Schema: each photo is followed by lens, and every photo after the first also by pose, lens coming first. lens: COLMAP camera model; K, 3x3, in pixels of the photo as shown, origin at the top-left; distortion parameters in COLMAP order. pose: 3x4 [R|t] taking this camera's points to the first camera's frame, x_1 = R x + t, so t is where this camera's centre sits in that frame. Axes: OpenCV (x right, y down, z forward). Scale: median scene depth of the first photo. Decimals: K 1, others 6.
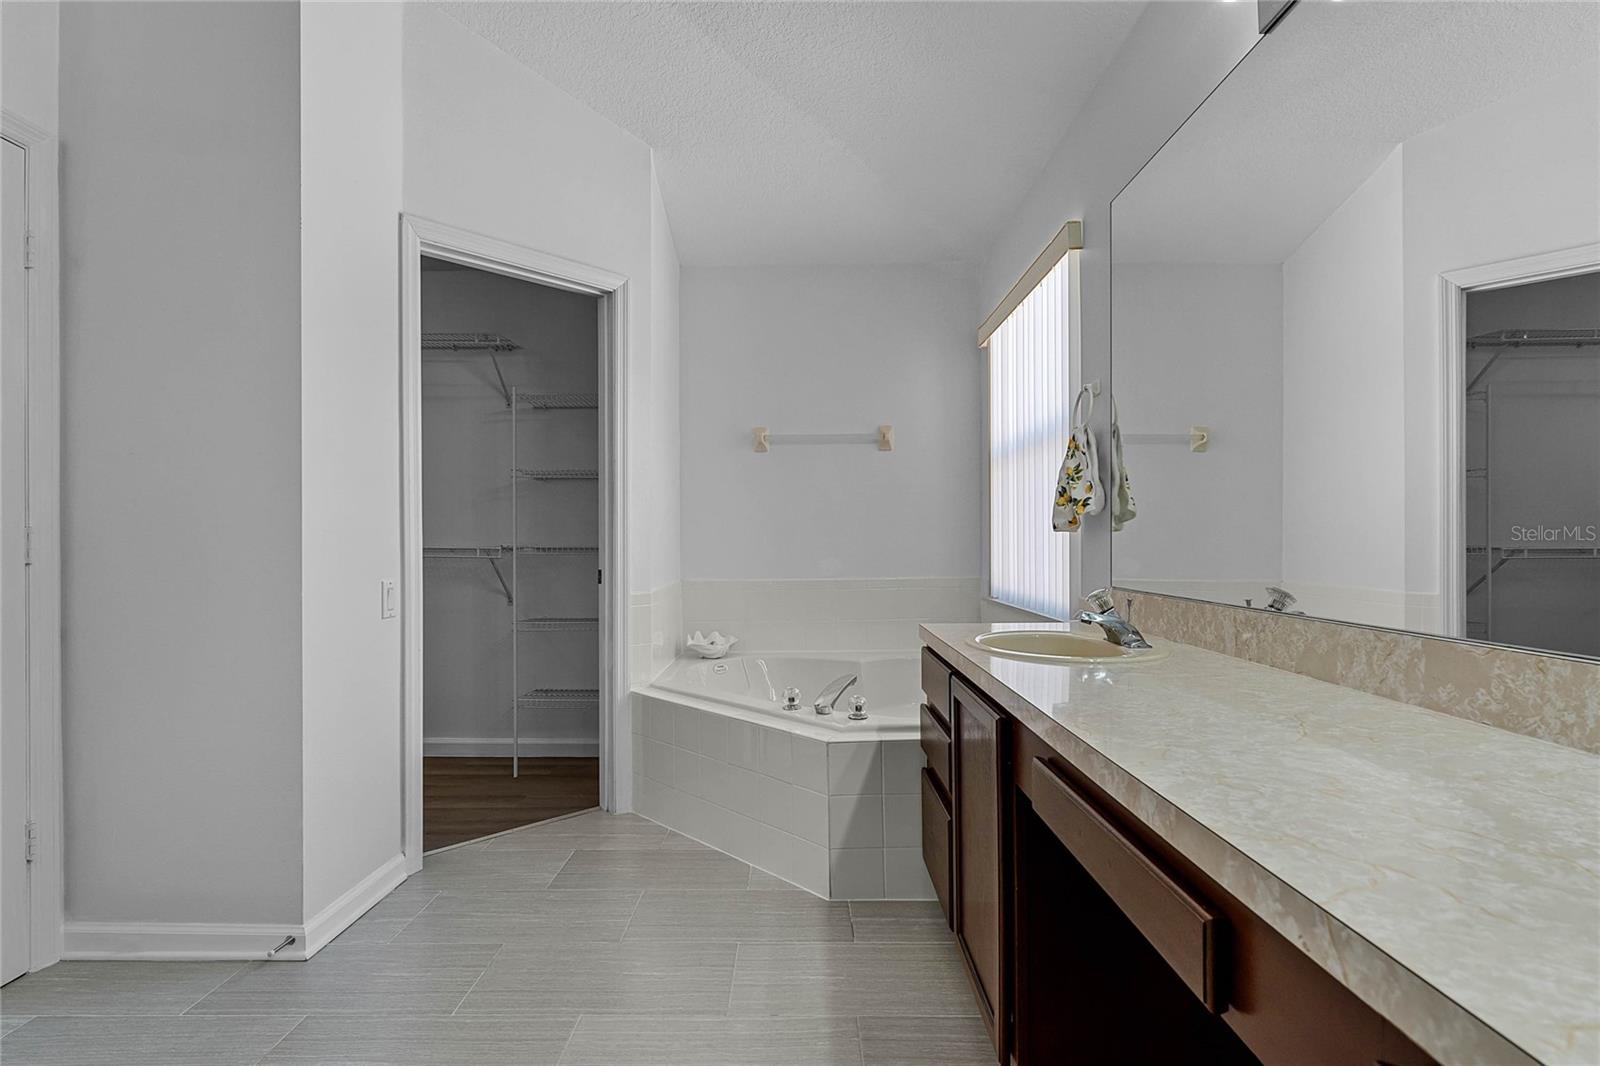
lens RADIAL K [[739.0, 0, 798.9], [0, 739.0, 538.2], [0, 0, 1]] dist [0.000086, 0.000001]
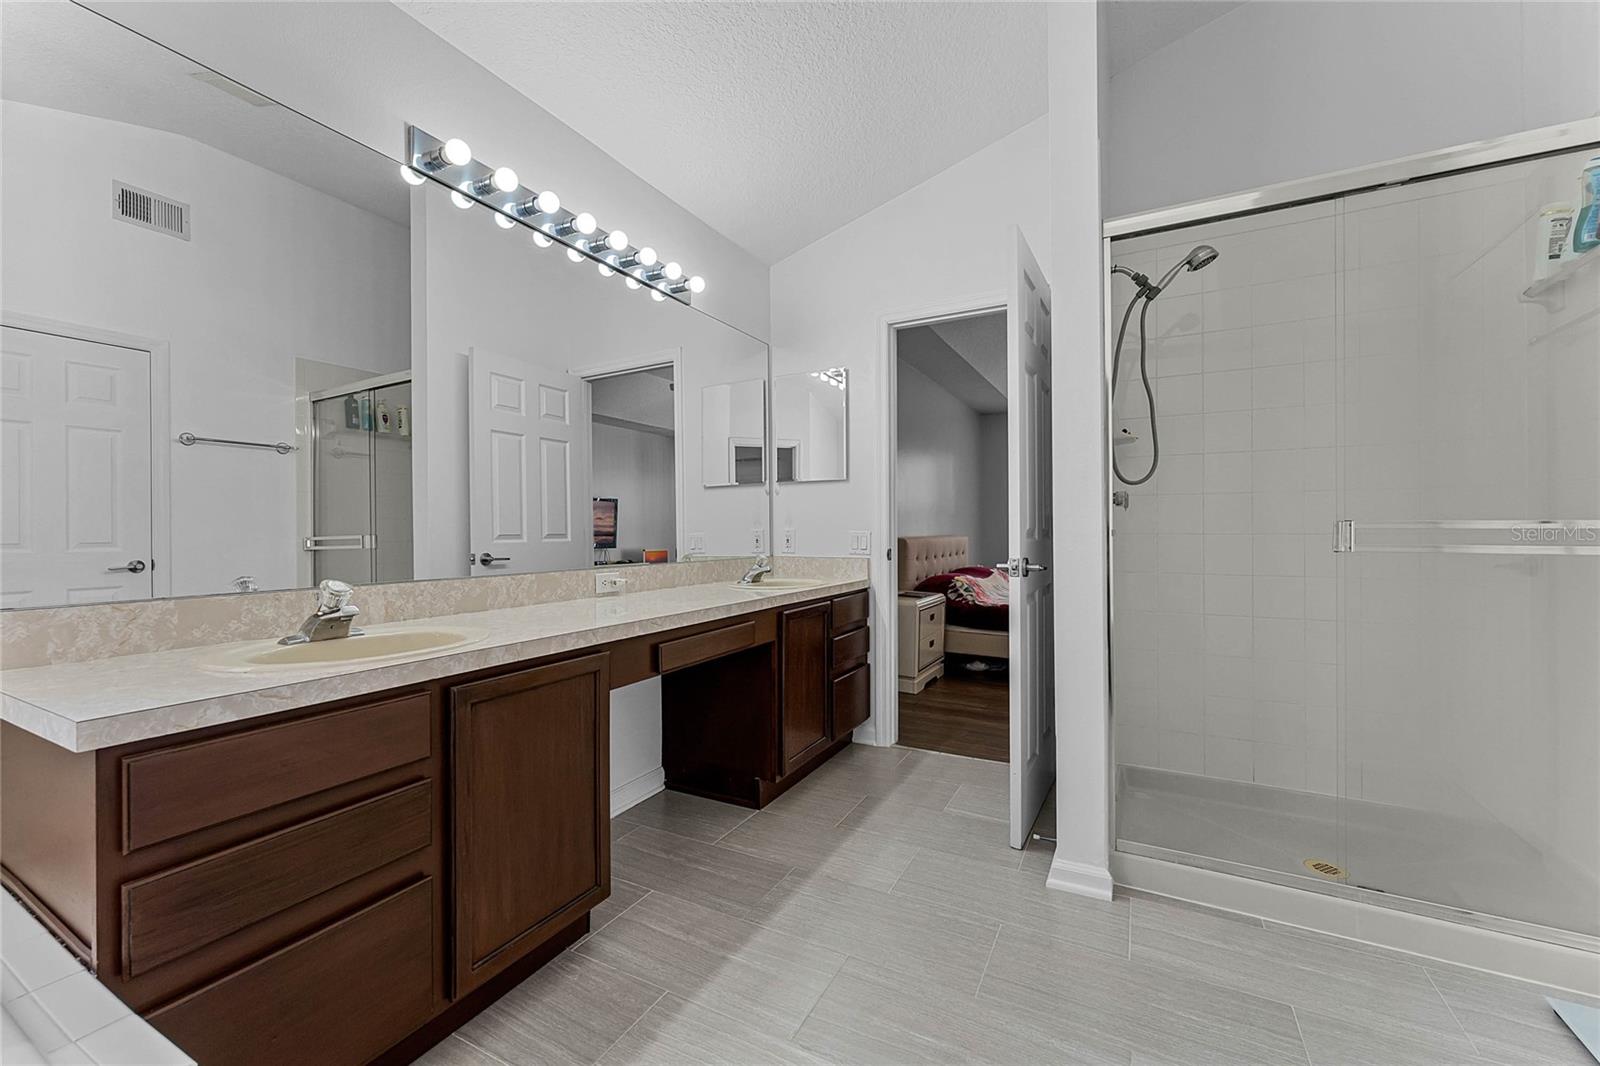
lens RADIAL K [[637.0, 0, 798.8], [0, 637.0, 531.6], [0, 0, 1]] dist [0.002181, -0.000845]
pose [[-0.879874, 0.004239, 0.475187, -0.706961], [0.002573, 0.999988, -0.004156, 0.014247], [-0.475199, -0.002434, -0.879875, 2.089863]]
